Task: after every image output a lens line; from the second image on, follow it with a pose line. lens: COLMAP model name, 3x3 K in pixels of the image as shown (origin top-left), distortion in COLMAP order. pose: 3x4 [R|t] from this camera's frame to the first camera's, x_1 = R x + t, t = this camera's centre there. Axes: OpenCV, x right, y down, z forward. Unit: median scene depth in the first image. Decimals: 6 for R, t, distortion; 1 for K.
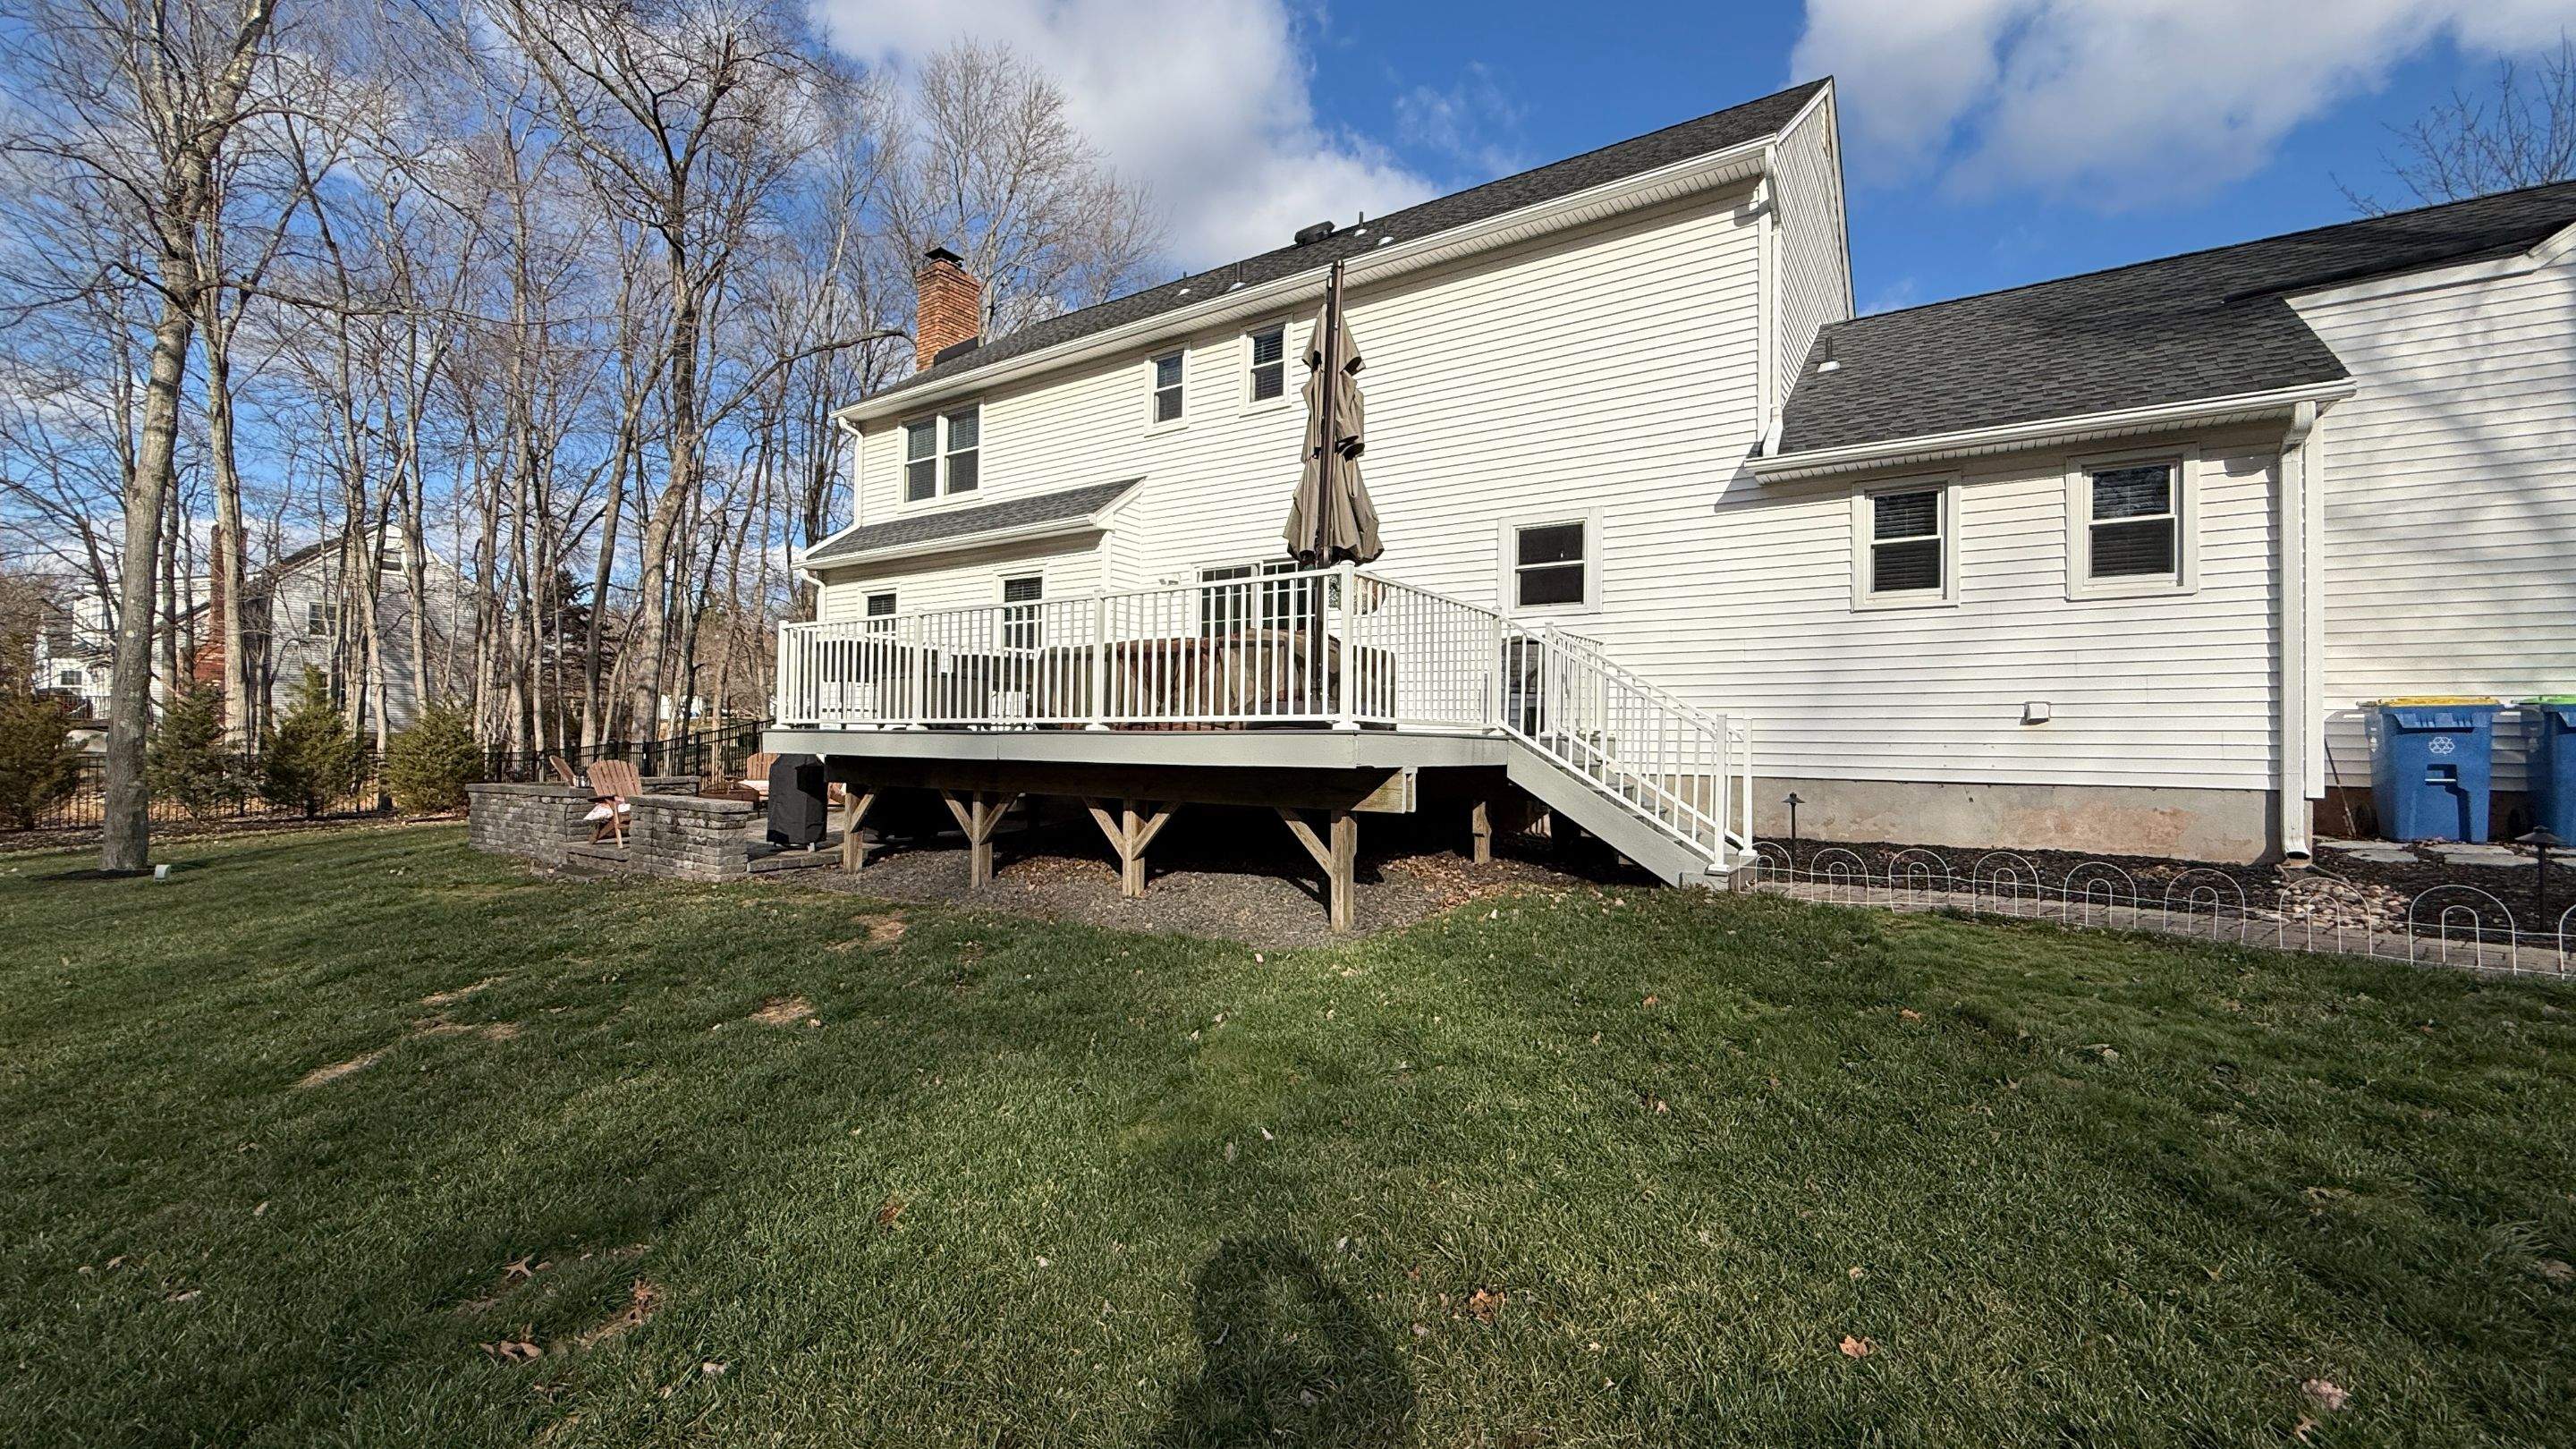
lens RADIAL K [[1037.0, 0, 1285.8], [0, 1037.0, 731.9], [0, 0, 1]] dist [0.000634, 0.000333]
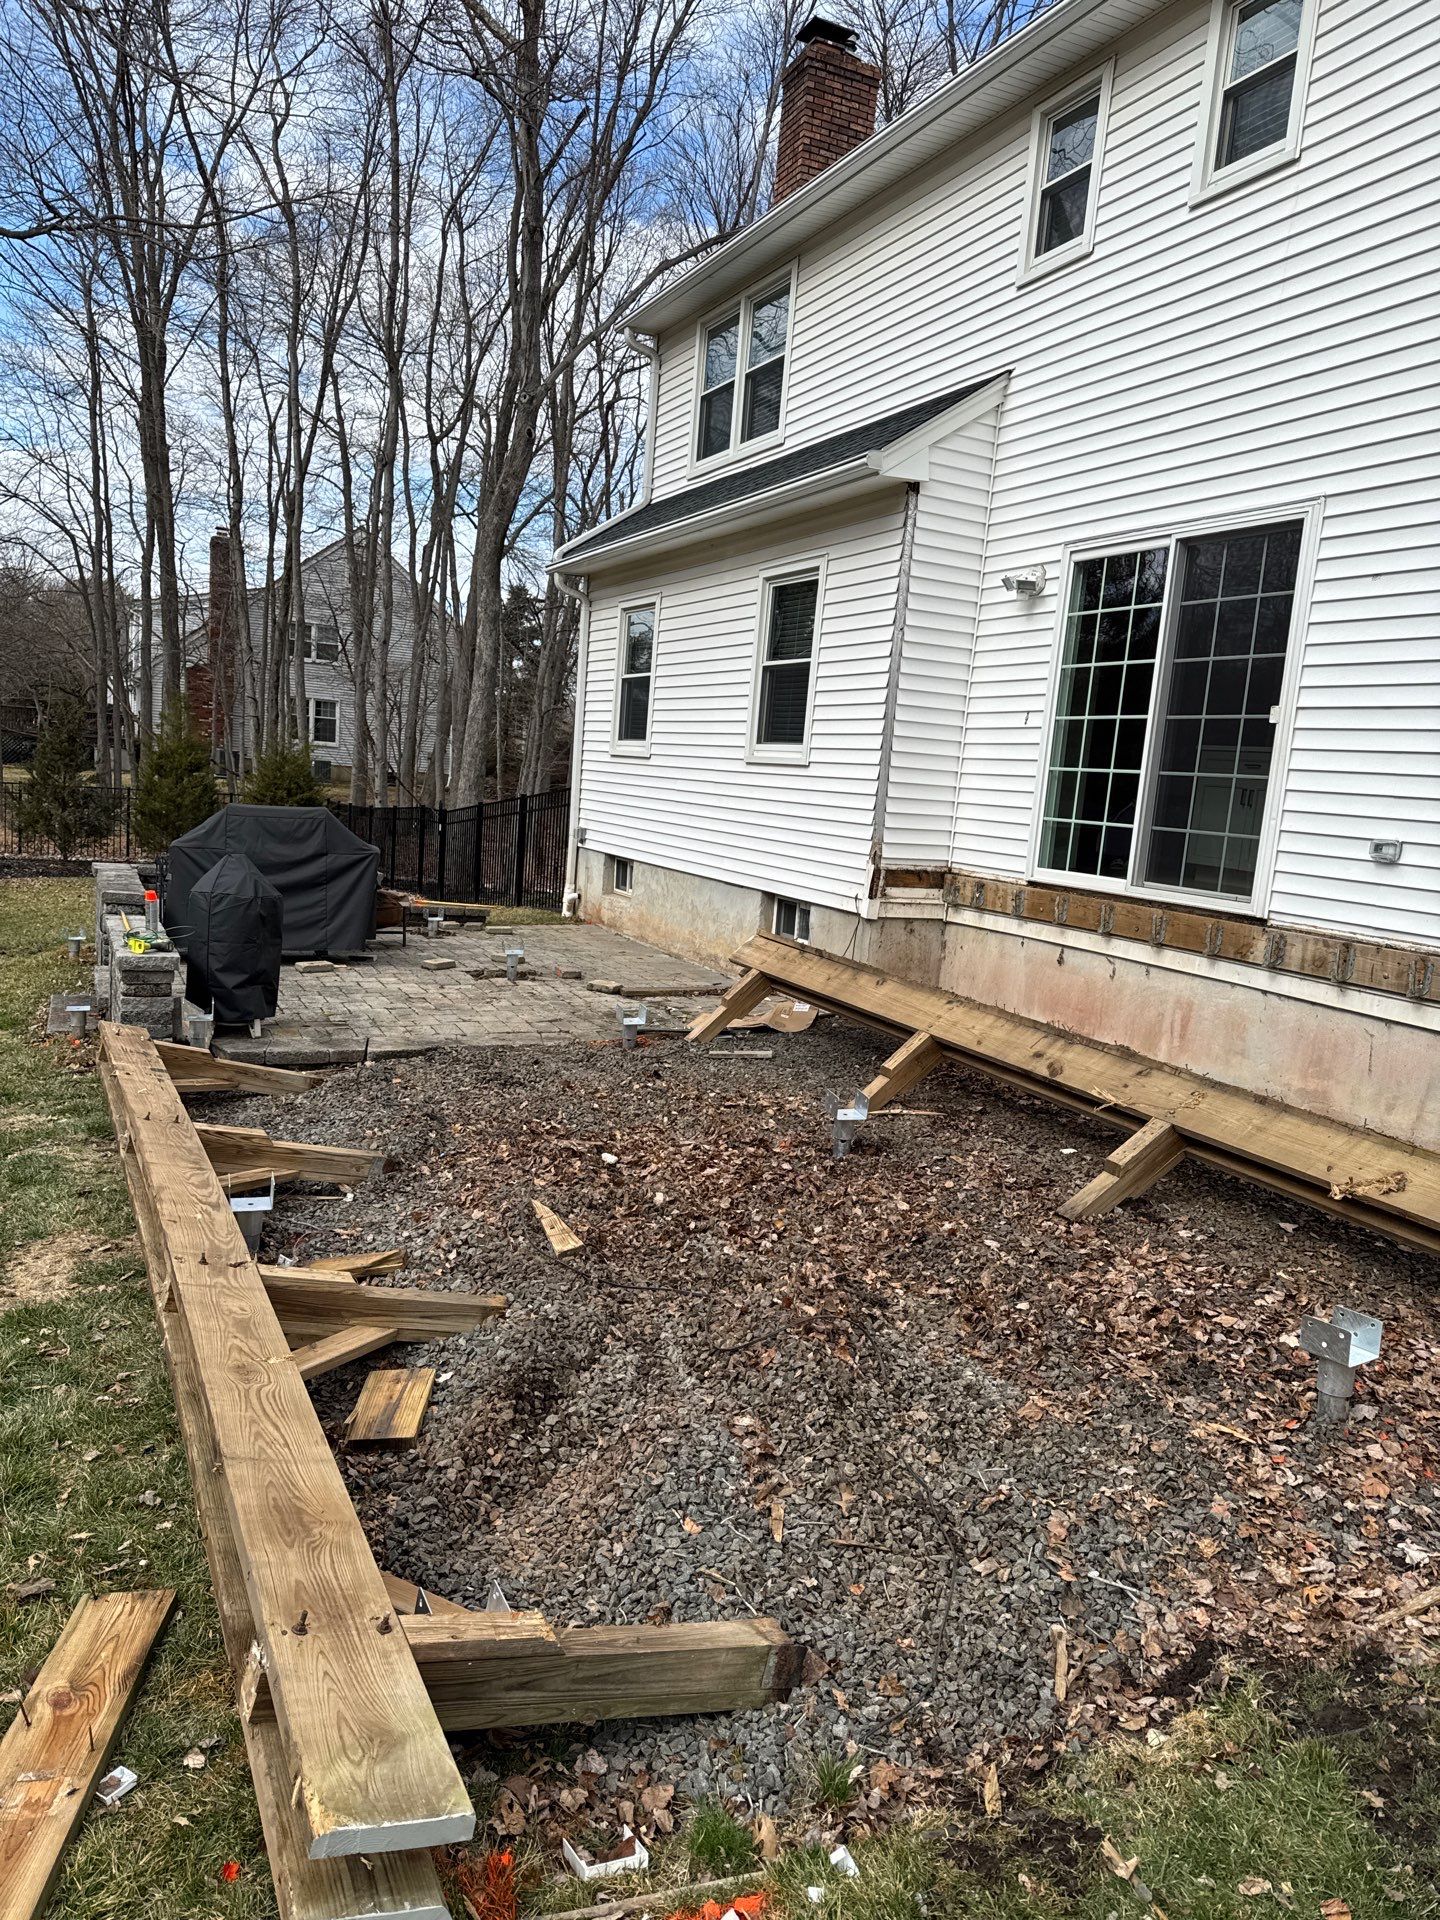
lens RADIAL K [[1353.9, 0, 712.3], [0, 1353.9, 966.4], [0, 0, 1]] dist [0.048332, -0.053406]
pose [[0.860058, 0.123089, -0.495126, 0.138922], [-0.057737, 0.987708, 0.145253, -0.060915], [0.506919, -0.096339, 0.856593, 0.422105]]
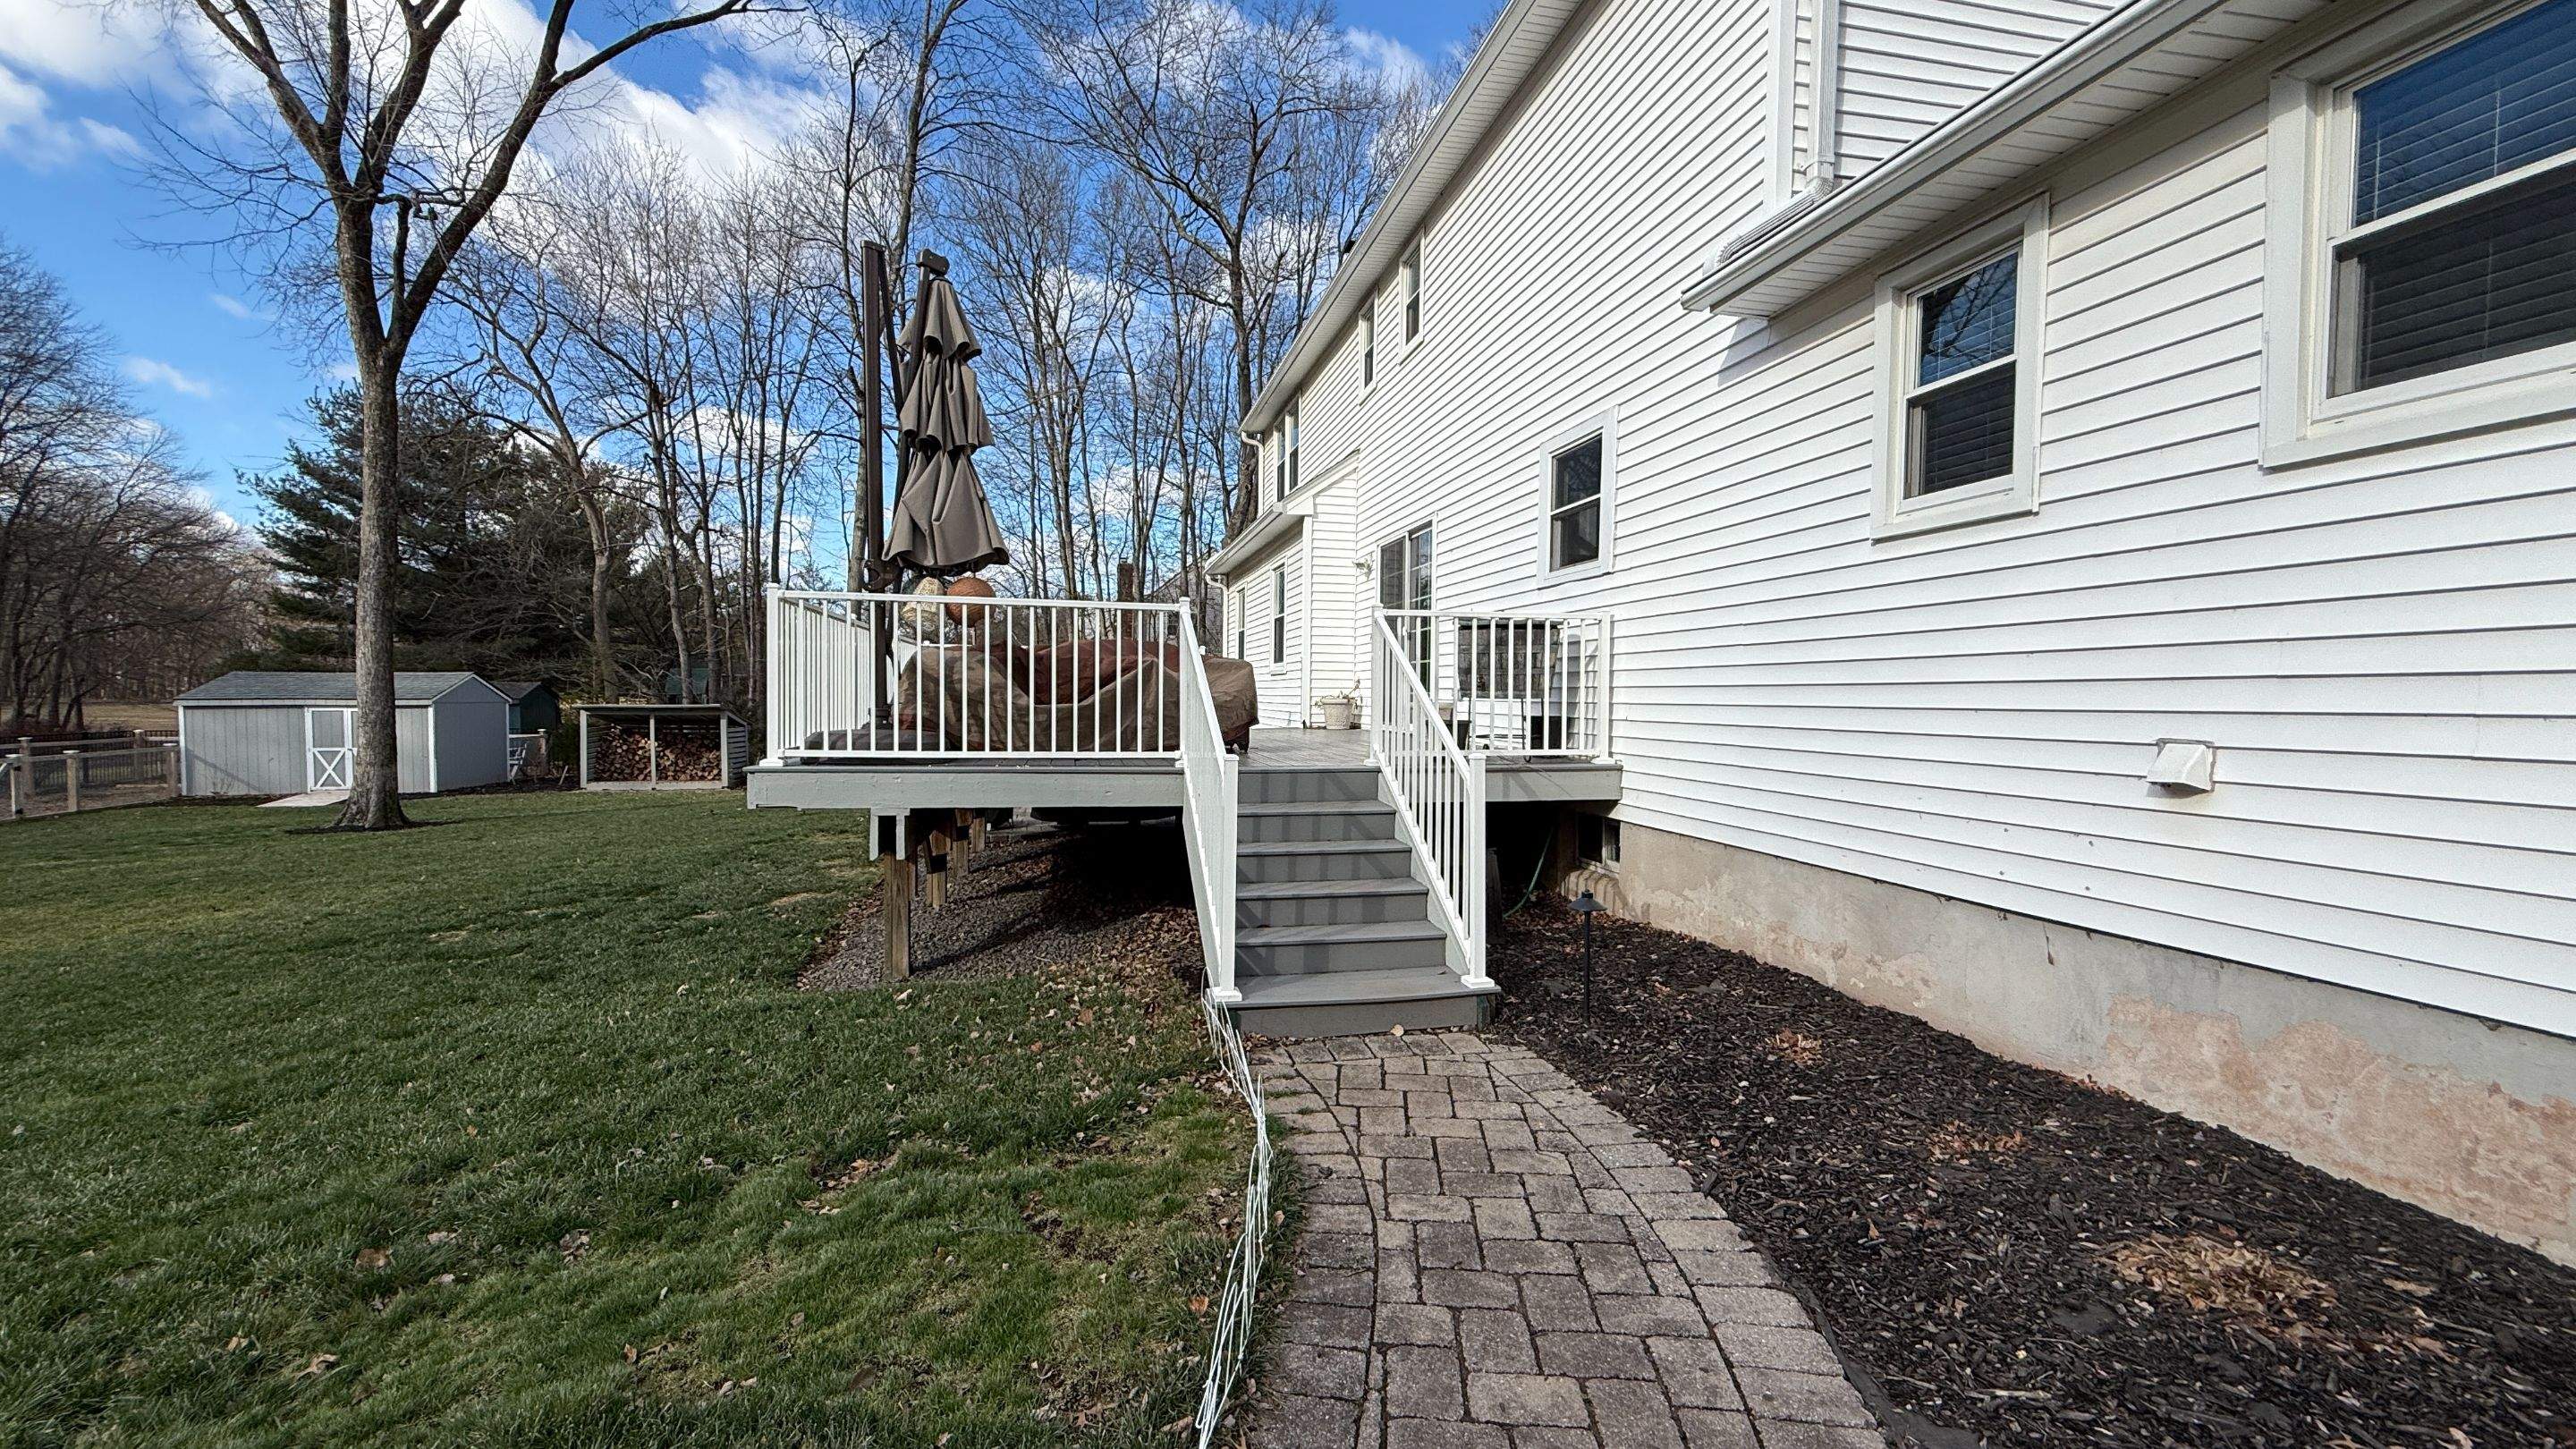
lens RADIAL K [[1037.0, 0, 1285.8], [0, 1037.0, 731.9], [0, 0, 1]] dist [0.000634, 0.000333]
pose [[0.716660, 0.017118, -0.697213, 0.591448], [0.009336, 0.999374, 0.034133, -0.038346], [0.697361, -0.030971, 0.716051, 0.380514]]
